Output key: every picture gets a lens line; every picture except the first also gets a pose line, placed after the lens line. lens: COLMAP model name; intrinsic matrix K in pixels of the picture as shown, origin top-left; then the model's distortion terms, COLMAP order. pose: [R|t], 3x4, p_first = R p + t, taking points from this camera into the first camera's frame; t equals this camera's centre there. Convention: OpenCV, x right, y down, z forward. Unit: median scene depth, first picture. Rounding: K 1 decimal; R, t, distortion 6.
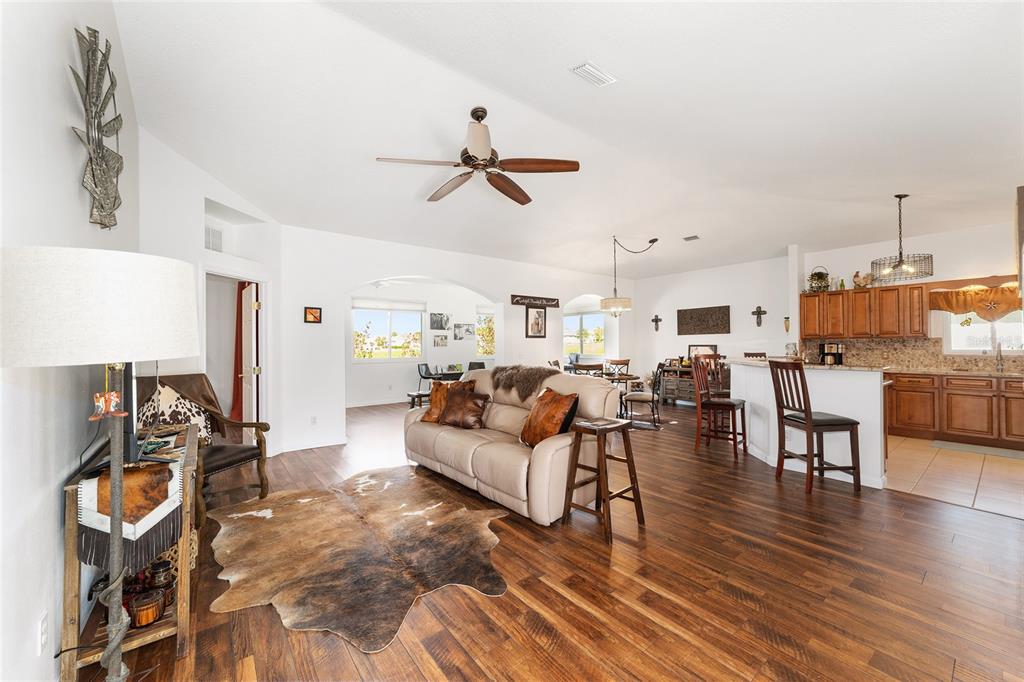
lens RADIAL K [[393.5, 0, 509.9], [0, 393.5, 343.0], [0, 0, 1]] dist [-0.001948, -0.000057]
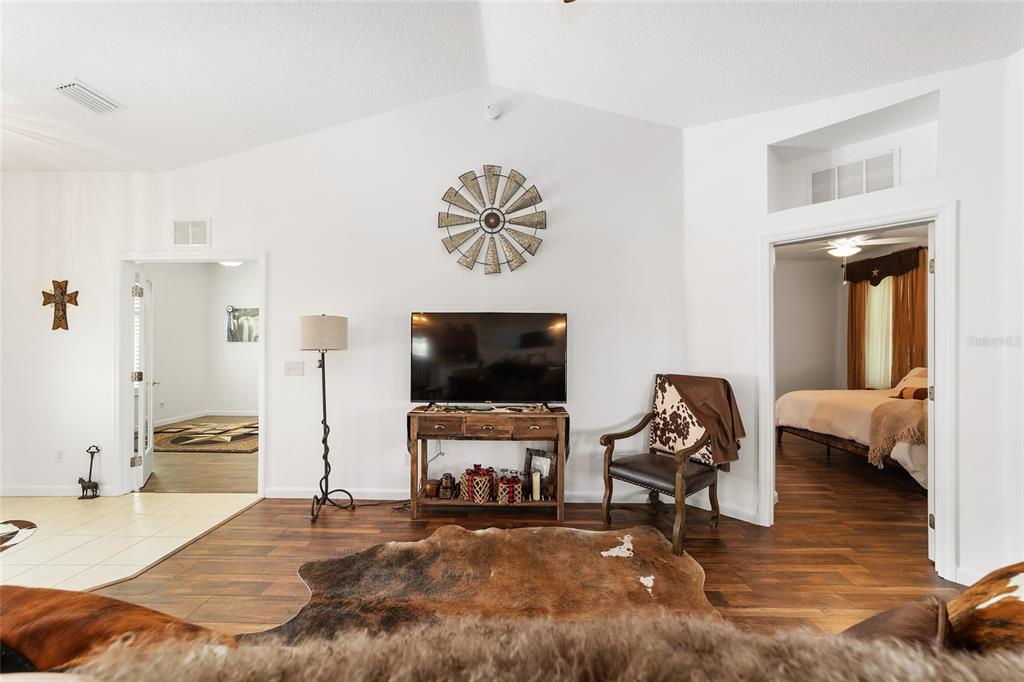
lens RADIAL K [[393.5, 0, 507.3], [0, 393.5, 342.0], [0, 0, 1]] dist [-0.001948, -0.000057]
pose [[-0.650873, 0.005488, -0.759166, 0.129459], [0.012073, 0.999922, -0.003122, -0.000073], [0.759090, -0.011198, -0.650889, 1.257004]]
